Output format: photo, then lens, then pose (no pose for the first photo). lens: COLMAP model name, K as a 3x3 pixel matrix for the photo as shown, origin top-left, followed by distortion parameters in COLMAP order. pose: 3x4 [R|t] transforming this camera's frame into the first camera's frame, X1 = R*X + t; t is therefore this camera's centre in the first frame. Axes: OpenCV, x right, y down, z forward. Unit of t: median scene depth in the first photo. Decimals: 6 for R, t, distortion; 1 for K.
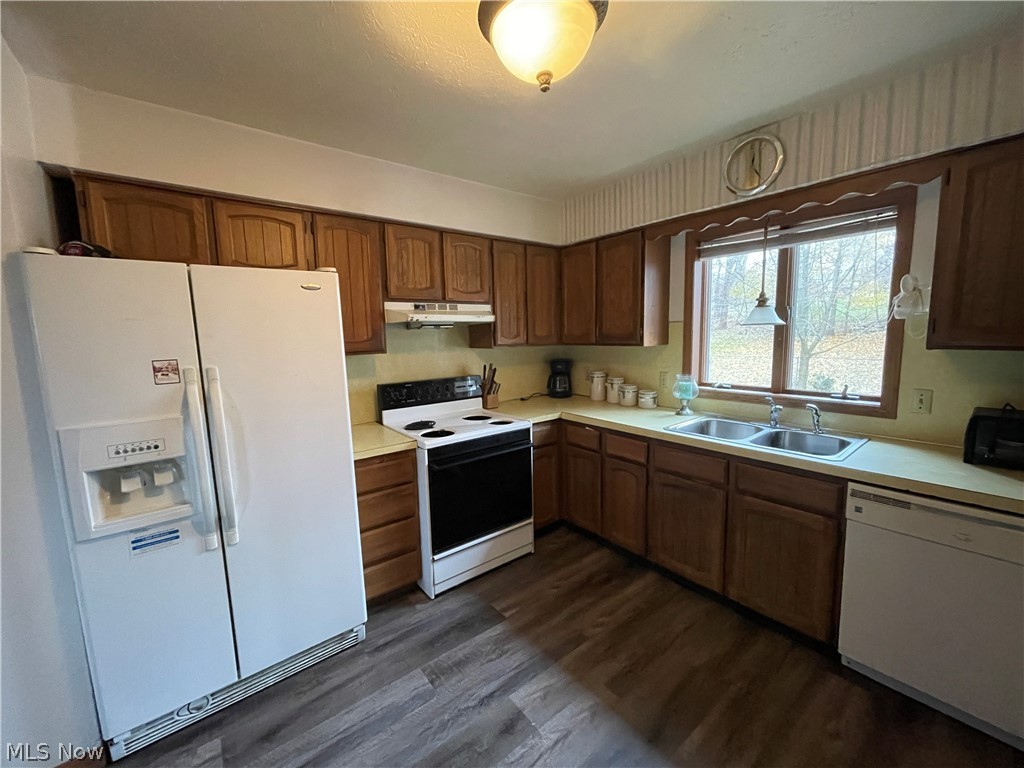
lens RADIAL K [[410.3, 0, 508.4], [0, 410.3, 384.0], [0, 0, 1]] dist [0.000849, 0.000033]
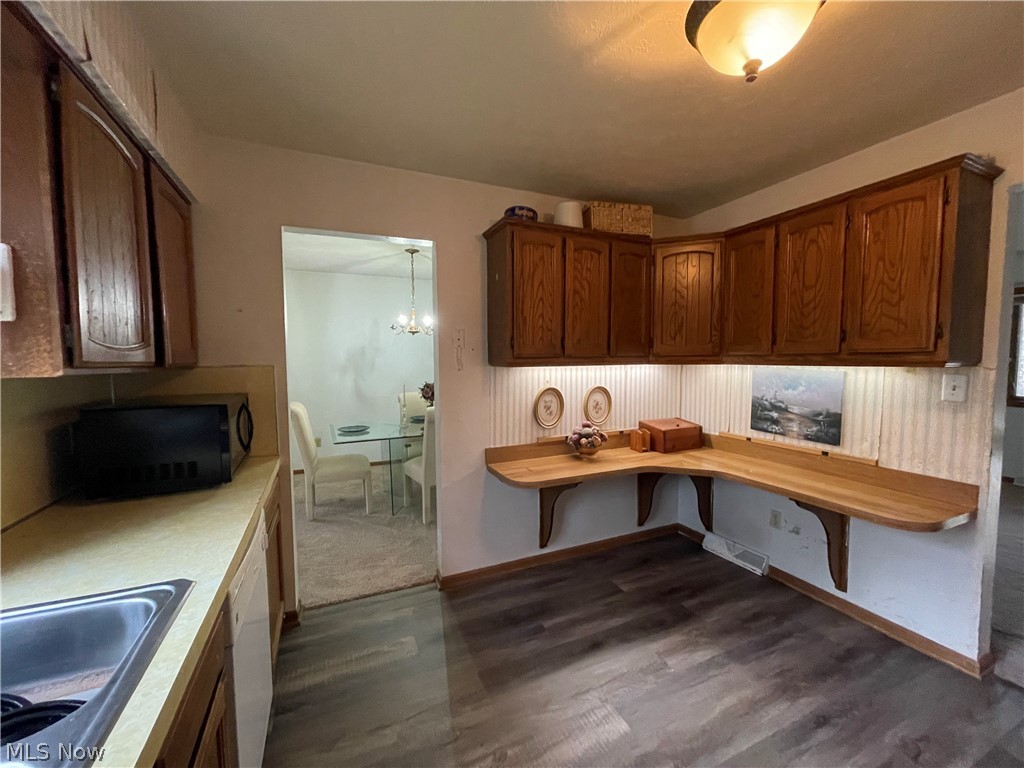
lens RADIAL K [[411.3, 0, 512.0], [0, 411.3, 384.0], [0, 0, 1]] dist [0.000960, 0.000320]
pose [[-0.971326, 0.020732, 0.236844, 0.208207], [0.064215, 0.982044, 0.177387, -0.105008], [-0.228913, 0.187510, -0.955217, 1.084301]]
